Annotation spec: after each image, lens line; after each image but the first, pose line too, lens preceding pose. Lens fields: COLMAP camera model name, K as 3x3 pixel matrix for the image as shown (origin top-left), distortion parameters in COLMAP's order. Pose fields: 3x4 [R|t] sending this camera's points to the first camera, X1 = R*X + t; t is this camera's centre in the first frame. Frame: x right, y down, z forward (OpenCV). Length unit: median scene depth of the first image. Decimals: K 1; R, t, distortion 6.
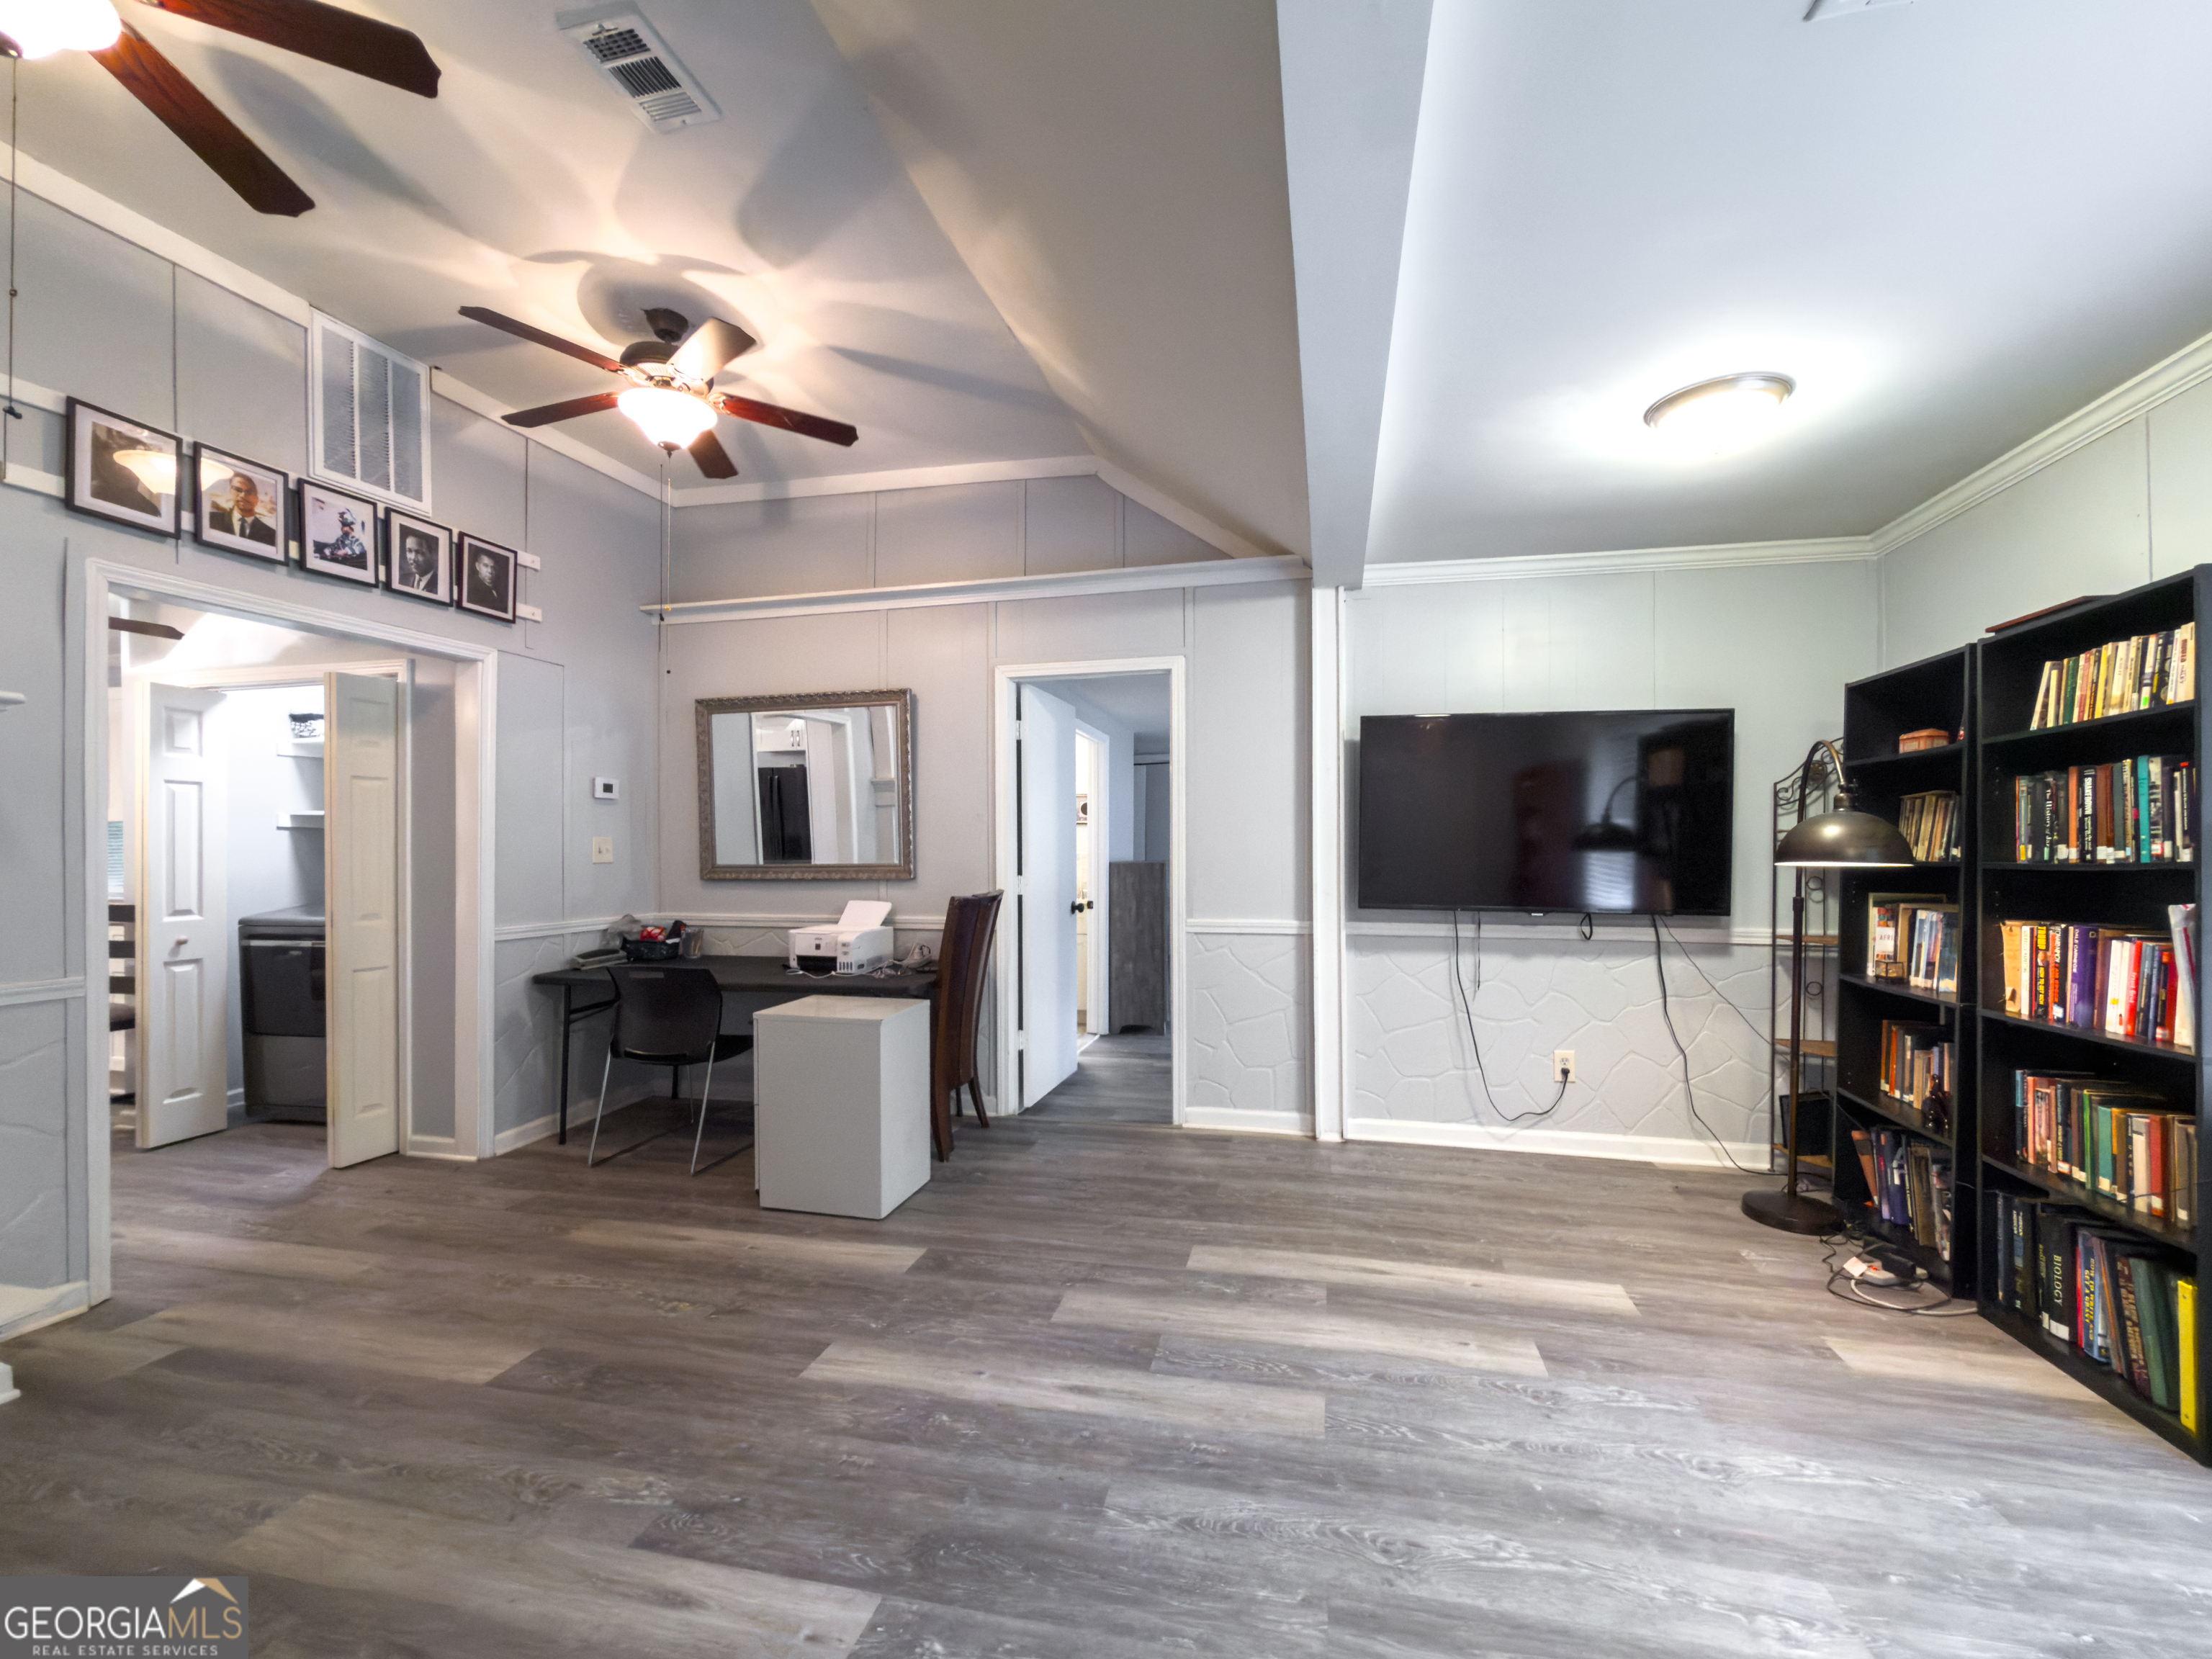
lens RADIAL K [[915.3, 0, 1121.3], [0, 915.3, 860.0], [0, 0, 1]] dist [-0.003221, -0.000178]
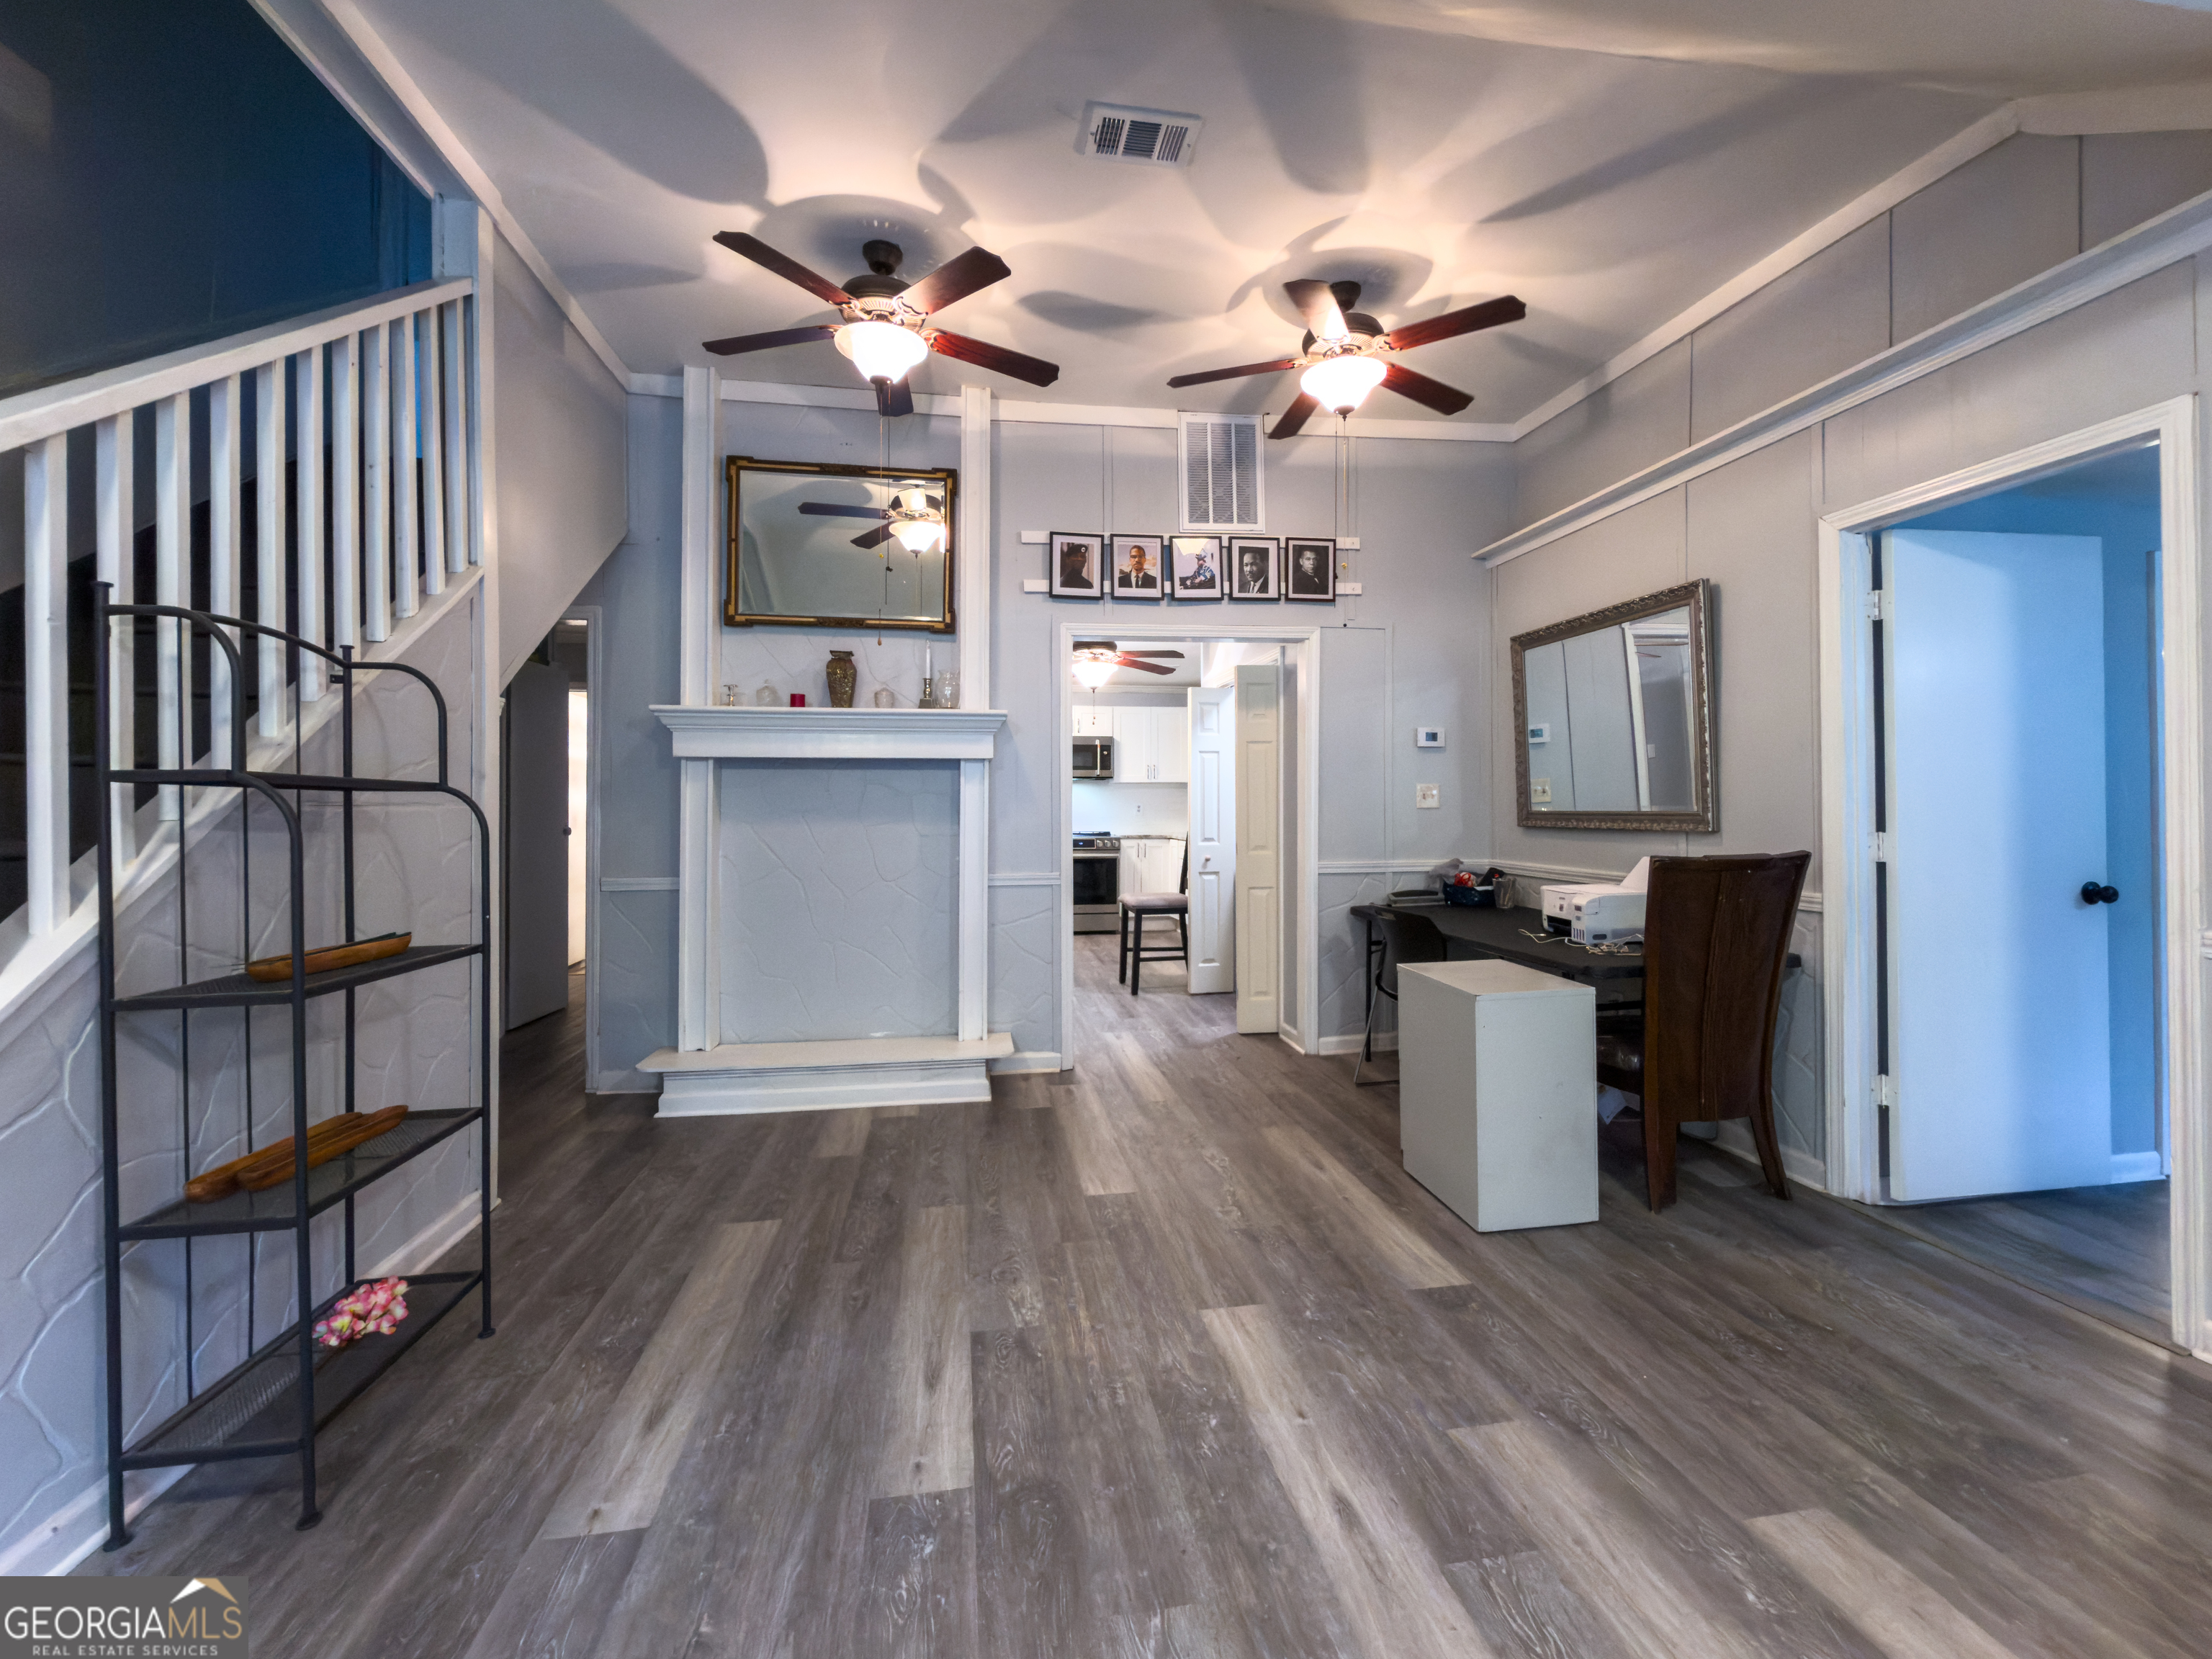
lens RADIAL K [[927.1, 0, 1105.0], [0, 927.1, 801.4], [0, 0, 1]] dist [-0.002024, 0.000139]
pose [[0.378547, 0.000288, -0.925582, 0.396342], [-0.005067, 0.999986, -0.001761, -0.000995], [0.925568, 0.005357, 0.378543, 0.355163]]
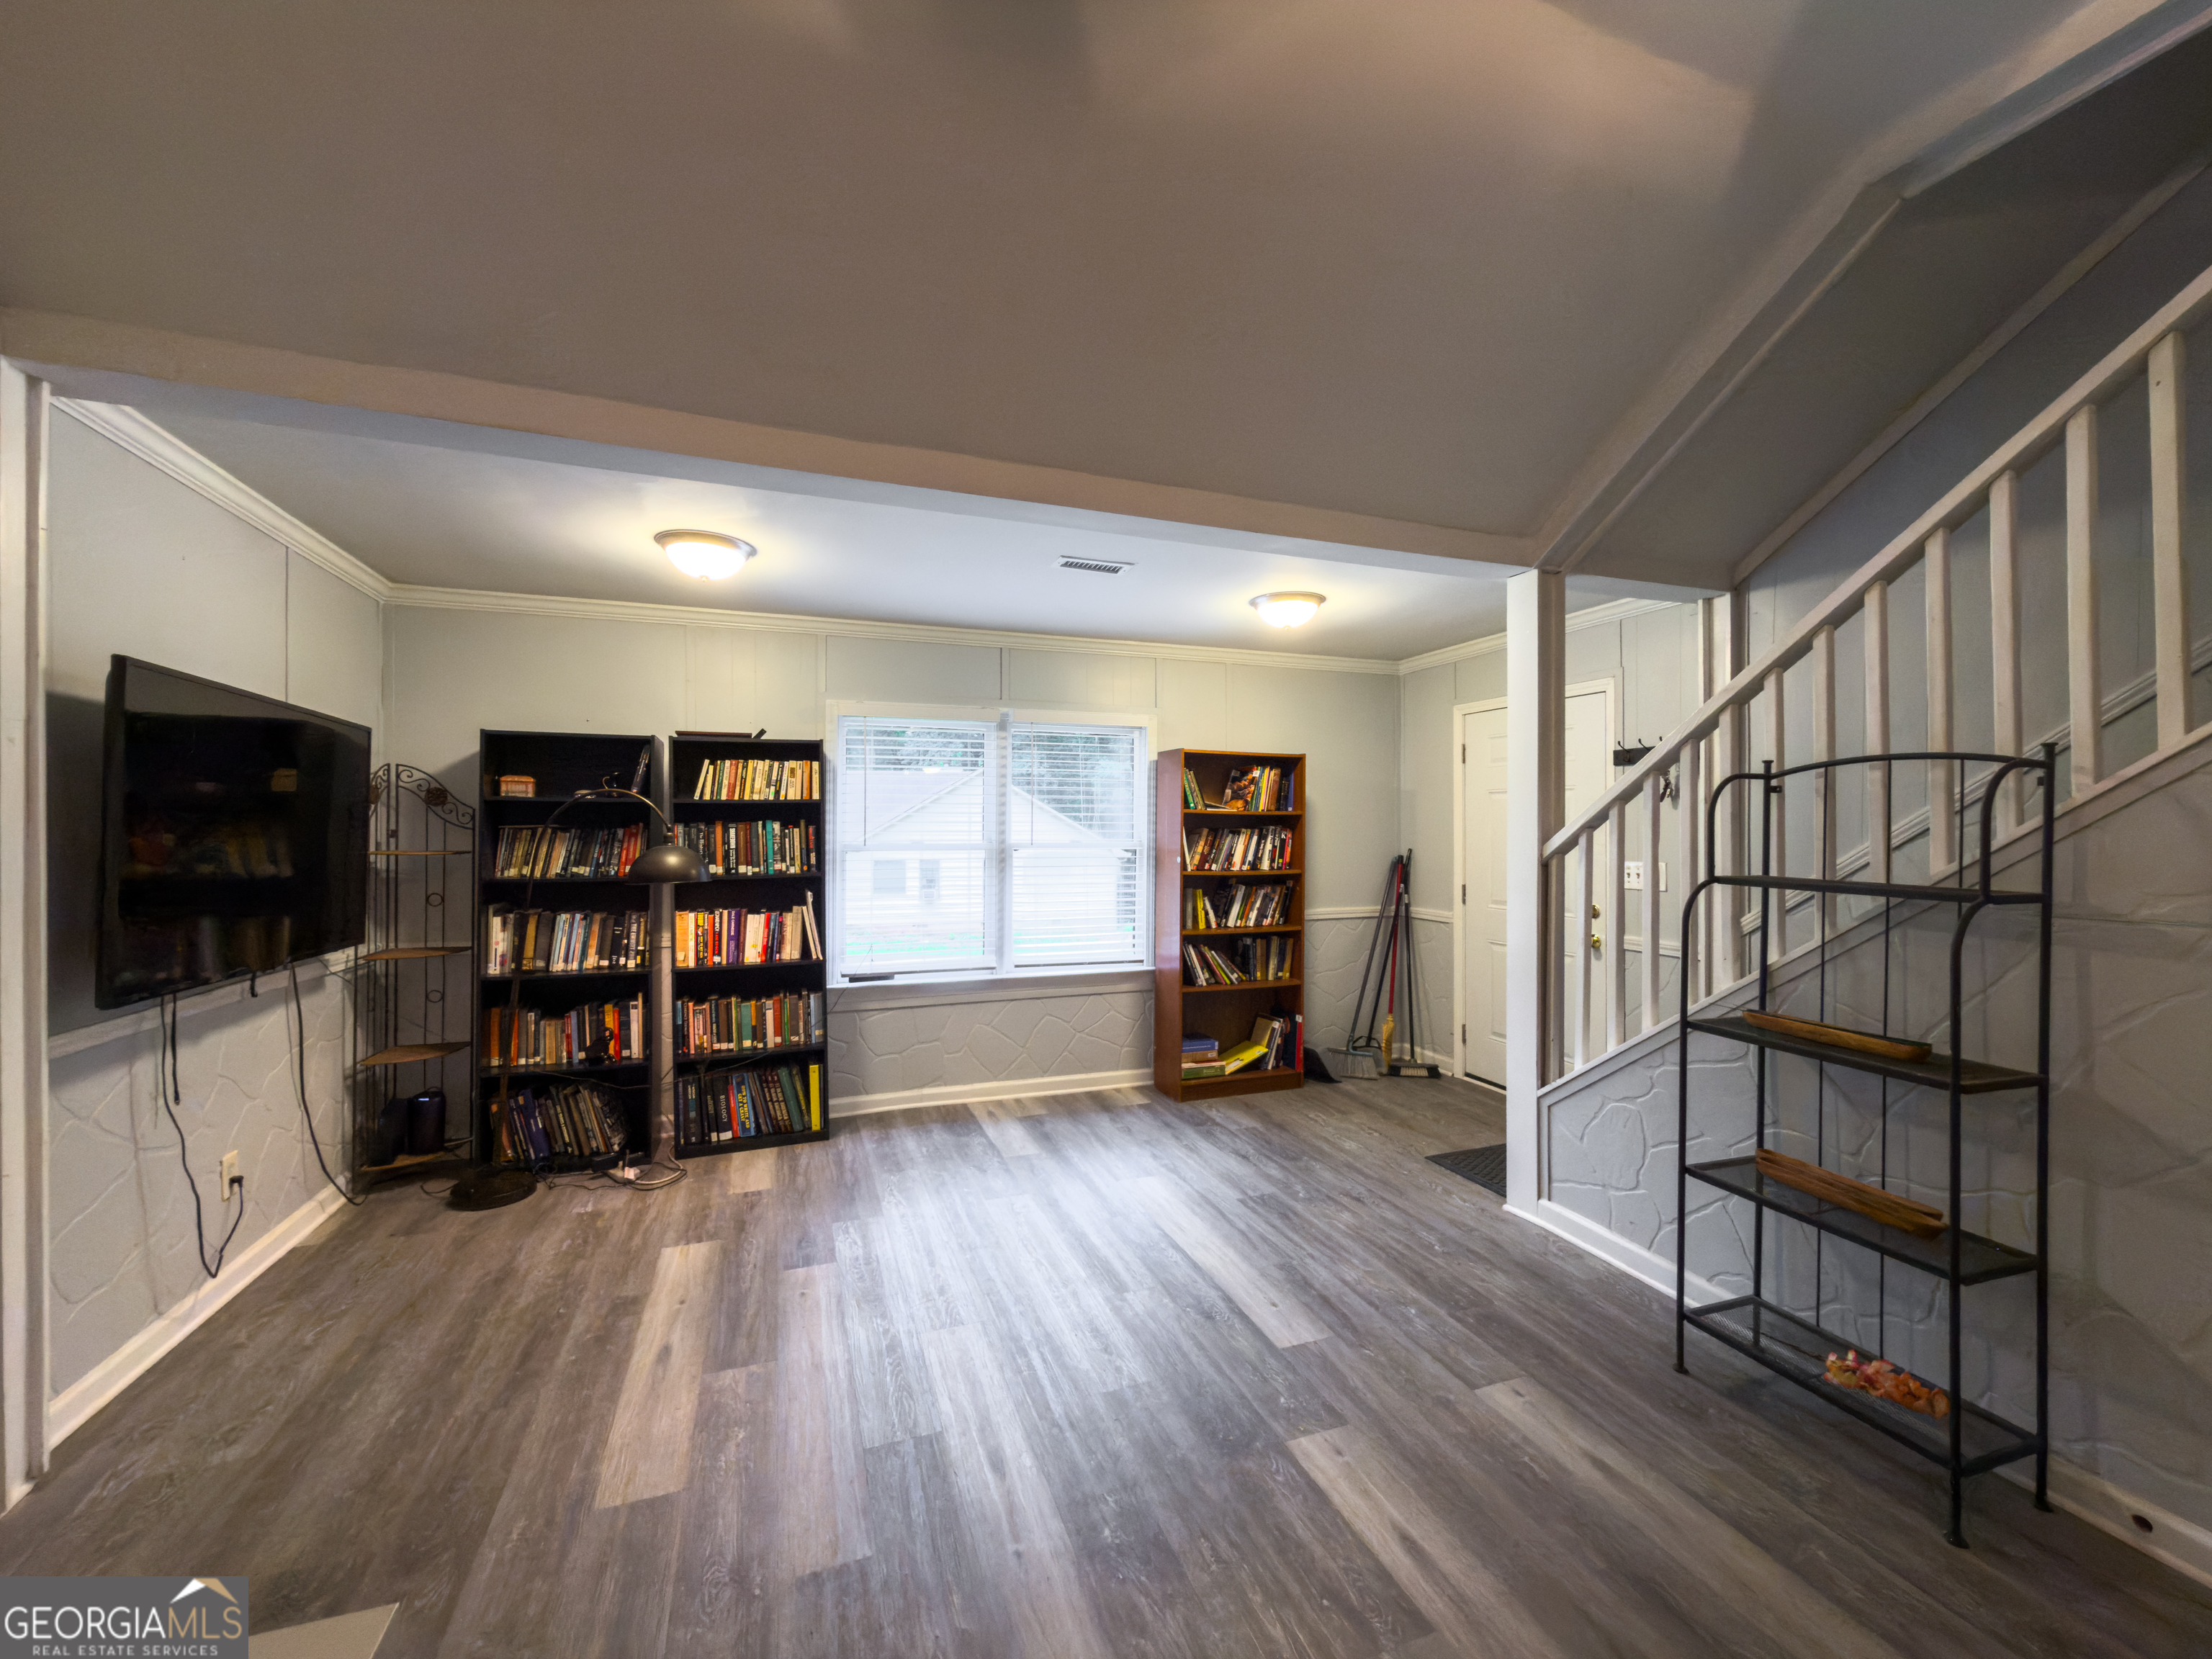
lens RADIAL K [[880.0, 0, 1106.0], [0, 880.0, 829.5], [0, 0, 1]] dist [-0.014410, -0.000048]
pose [[-0.547488, 0.001193, 0.836813, -0.596203], [0.008277, 0.999958, 0.003990, -0.063158], [-0.836773, 0.009111, -0.547474, 0.949616]]
